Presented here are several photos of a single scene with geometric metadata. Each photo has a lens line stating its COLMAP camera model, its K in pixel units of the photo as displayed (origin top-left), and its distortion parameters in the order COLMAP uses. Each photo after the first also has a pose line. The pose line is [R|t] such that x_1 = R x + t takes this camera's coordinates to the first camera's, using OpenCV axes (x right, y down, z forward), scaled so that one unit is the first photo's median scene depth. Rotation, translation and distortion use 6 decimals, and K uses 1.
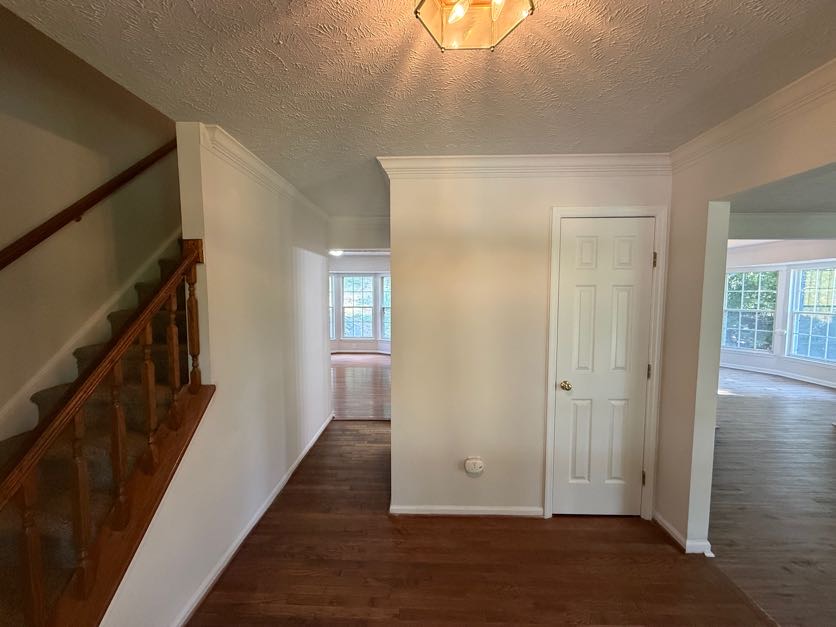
lens RADIAL K [[336.8, 0, 417.2], [0, 336.8, 310.3], [0, 0, 1]] dist [-0.003506, 0.000210]
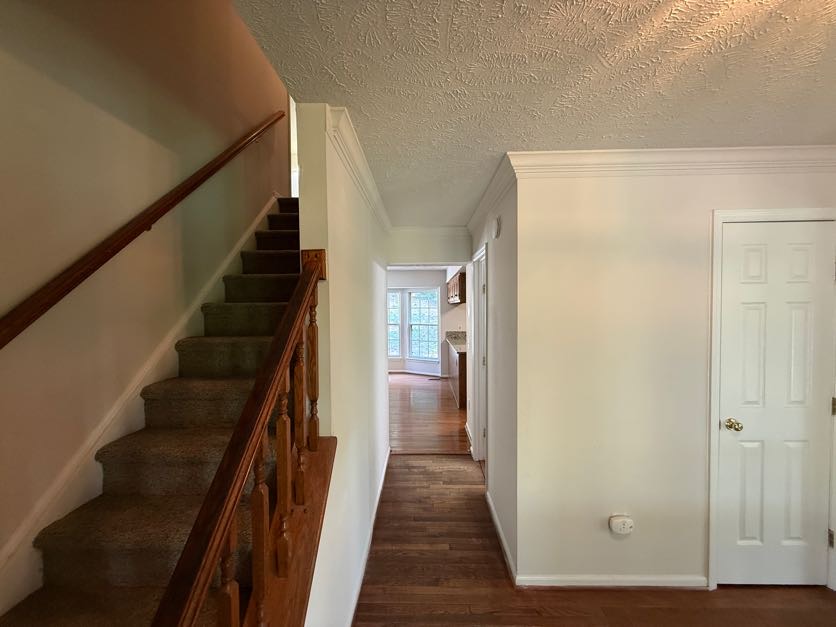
lens RADIAL K [[336.8, 0, 415.6], [0, 336.8, 309.7], [0, 0, 1]] dist [-0.003506, 0.000210]
pose [[0.999960, -0.008370, 0.003210, -0.328529], [0.008505, 0.998960, -0.044788, -0.025769], [-0.002832, 0.044813, 0.998991, 0.168022]]
